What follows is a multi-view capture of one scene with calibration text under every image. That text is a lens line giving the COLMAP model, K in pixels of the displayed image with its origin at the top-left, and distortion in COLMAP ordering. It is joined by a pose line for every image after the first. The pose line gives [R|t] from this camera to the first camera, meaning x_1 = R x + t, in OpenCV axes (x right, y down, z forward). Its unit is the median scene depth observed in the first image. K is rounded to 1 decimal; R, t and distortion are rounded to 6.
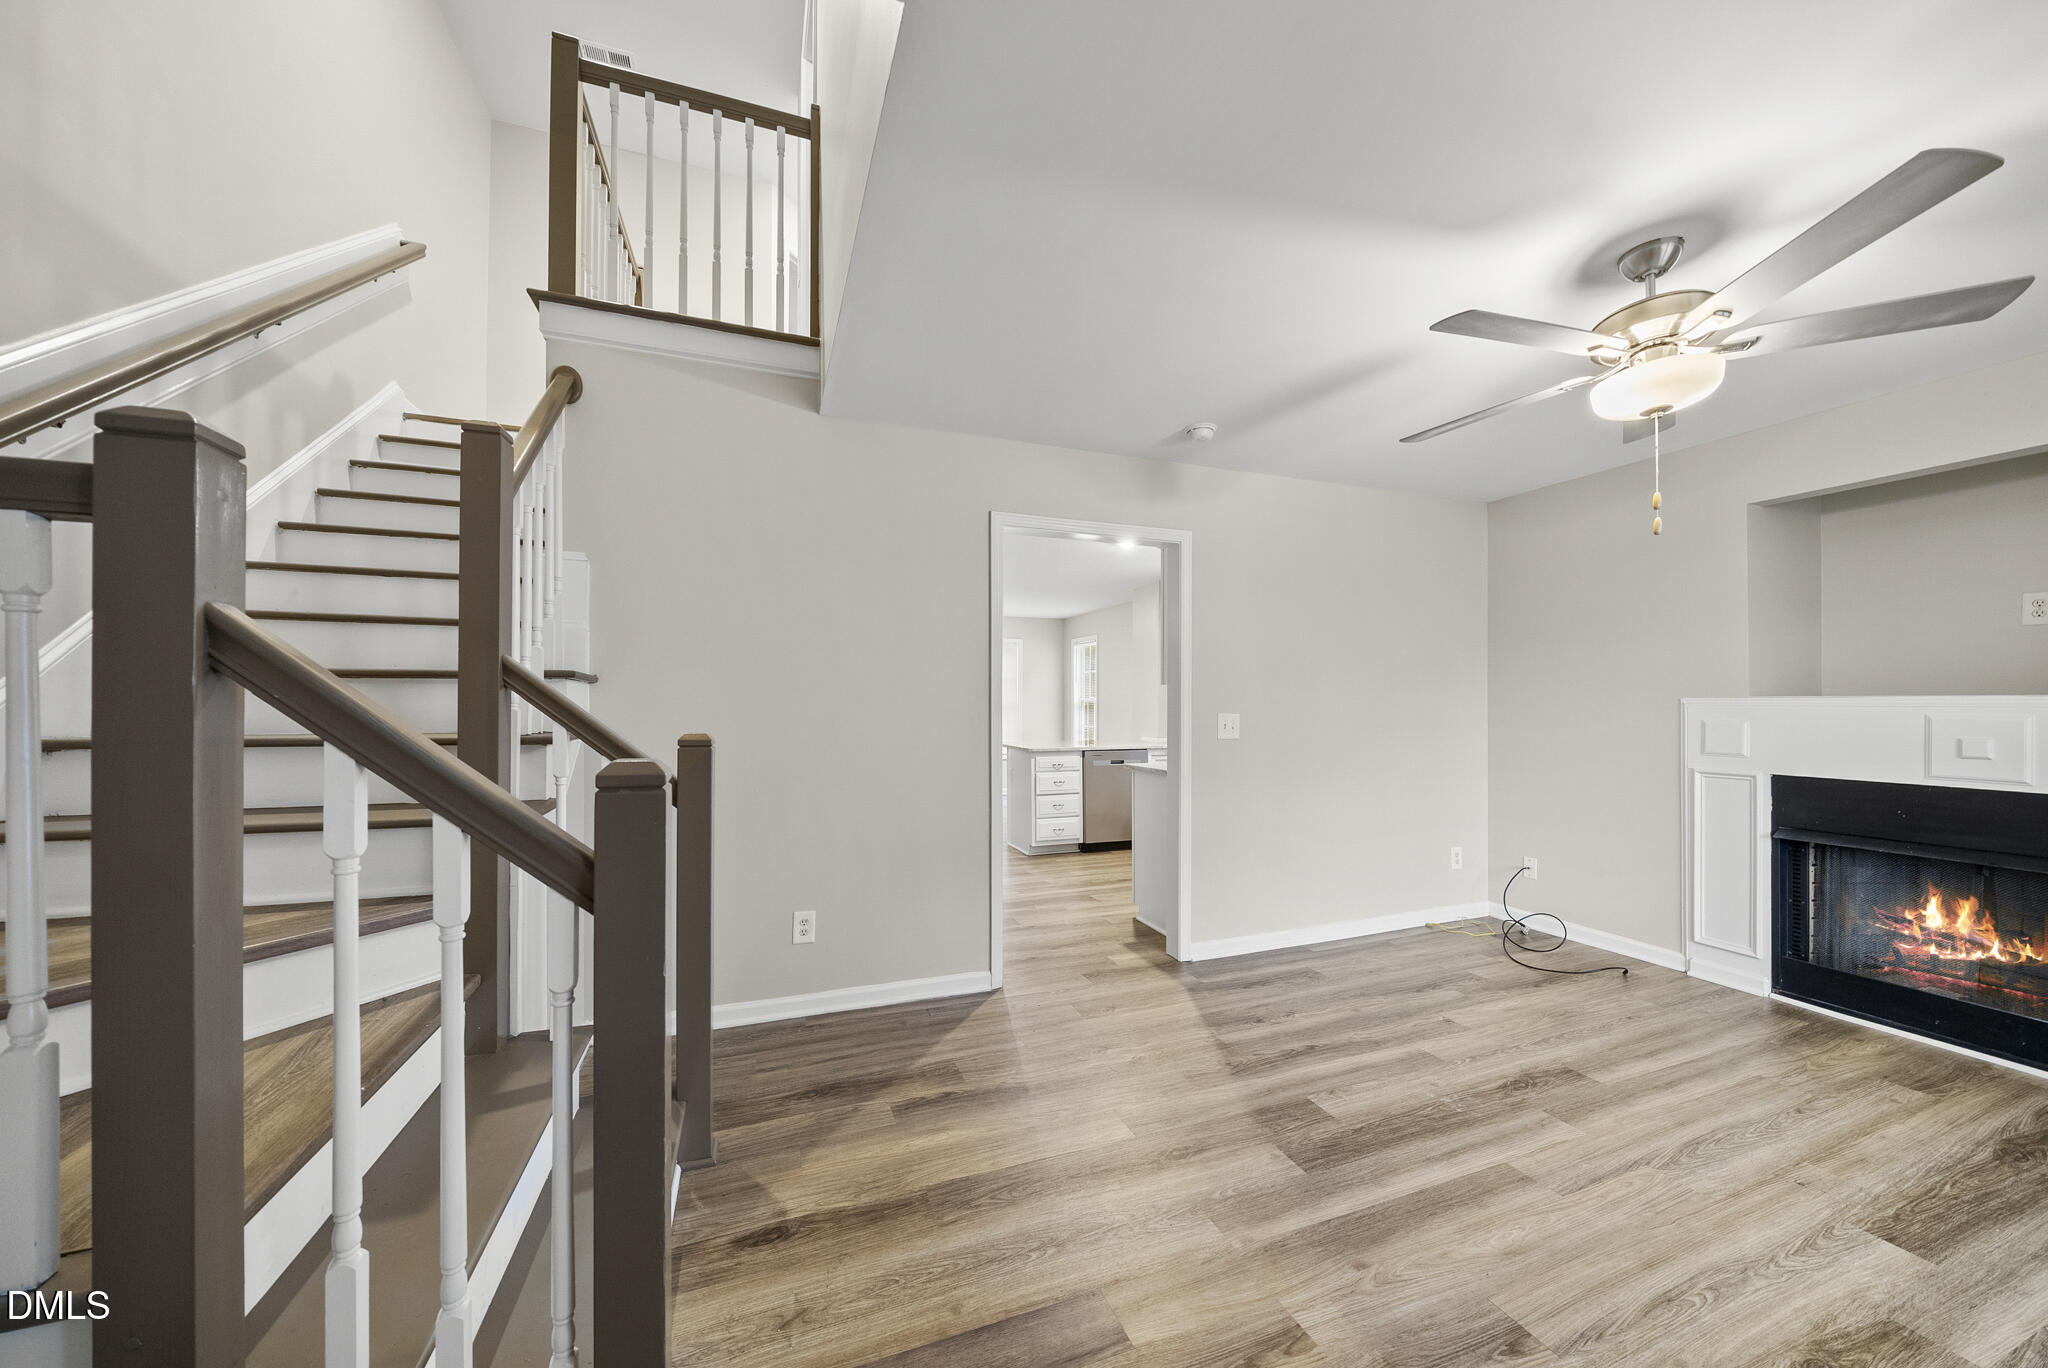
lens RADIAL K [[708.4, 0, 1010.4], [0, 708.4, 699.0], [0, 0, 1]] dist [-0.007936, 0.000180]
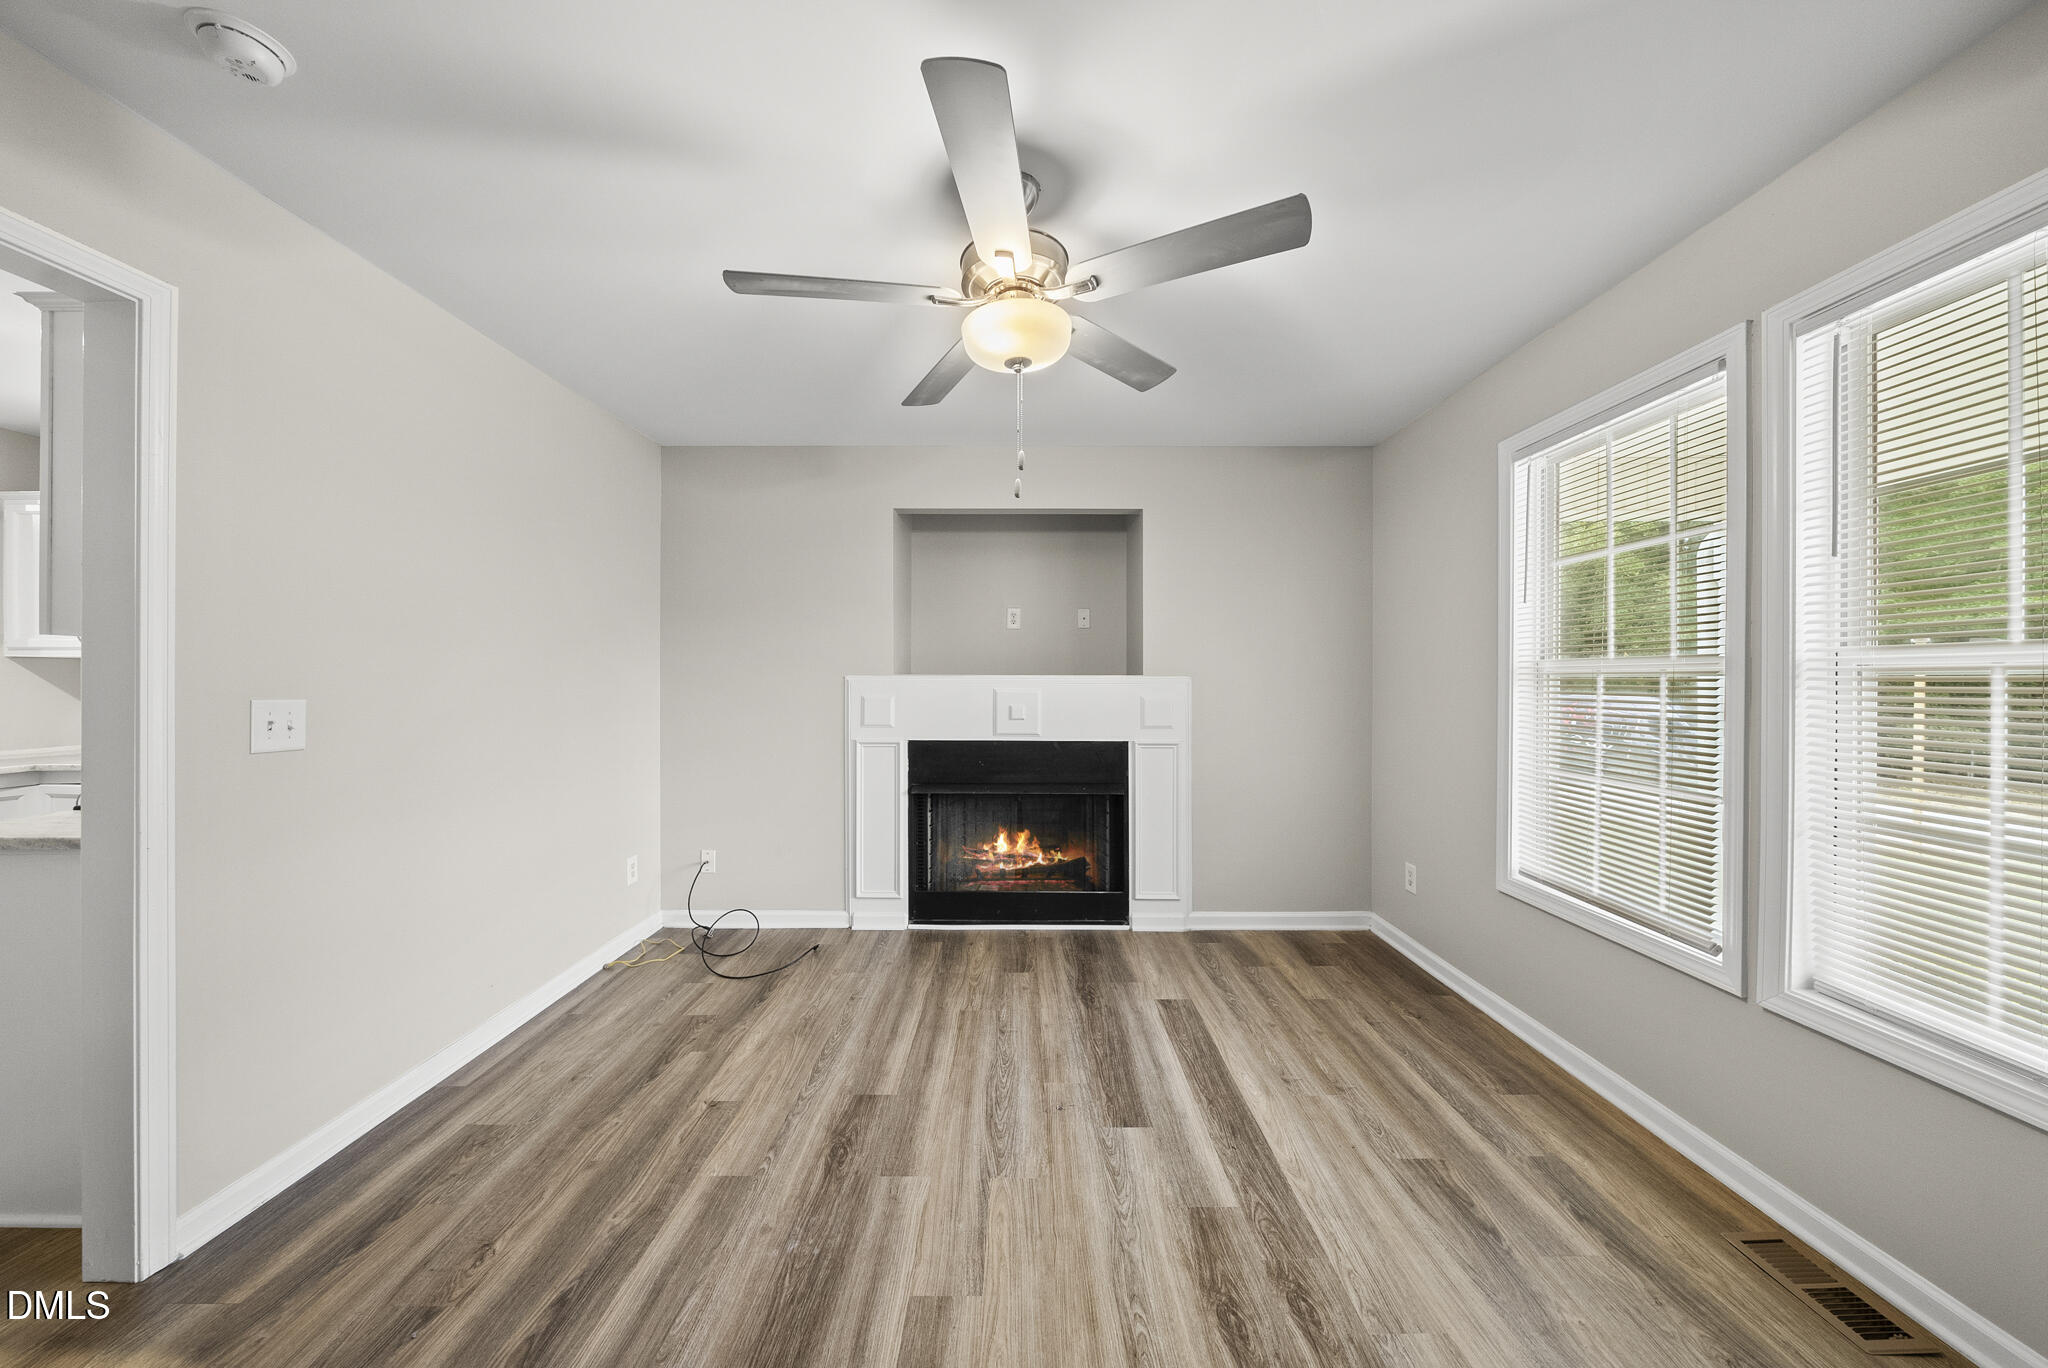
lens RADIAL K [[708.4, 0, 1022.7], [0, 708.4, 681.1], [0, 0, 1]] dist [-0.007936, 0.000180]
pose [[0.340200, -0.000692, 0.940353, 0.031934], [-0.007141, 0.999969, 0.003320, 0.003850], [-0.940326, -0.007844, 0.340185, 0.448384]]
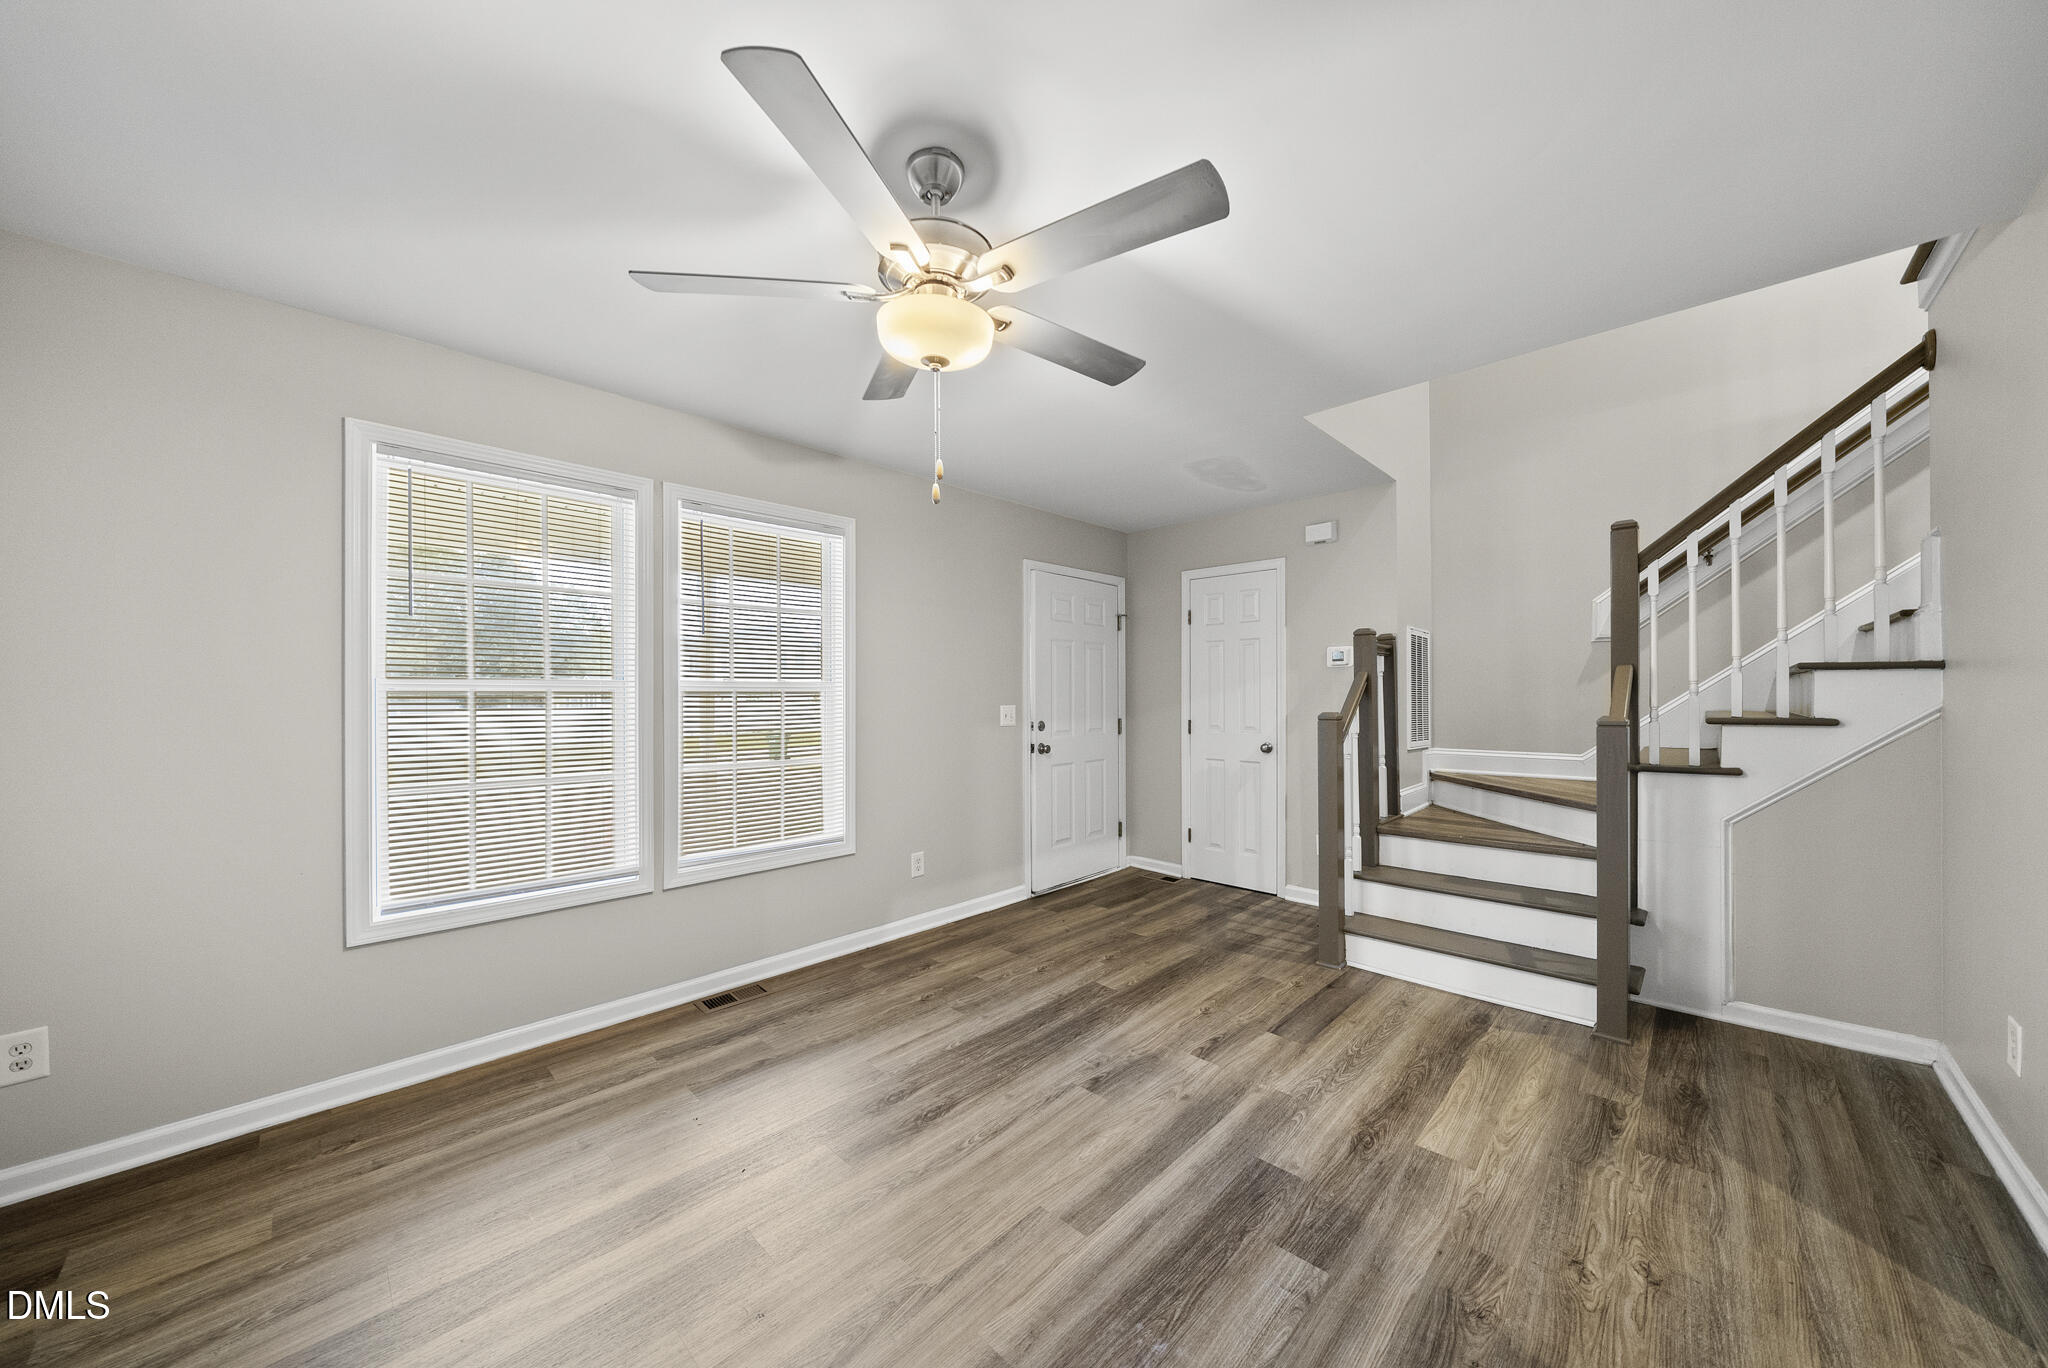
lens RADIAL K [[708.4, 0, 1019.4], [0, 708.4, 691.8], [0, 0, 1]] dist [-0.007936, 0.000180]
pose [[-0.899664, 0.001760, -0.436579, 0.803236], [0.007491, 0.999907, -0.011407, 0.008378], [0.436519, -0.013533, -0.899593, 1.216597]]
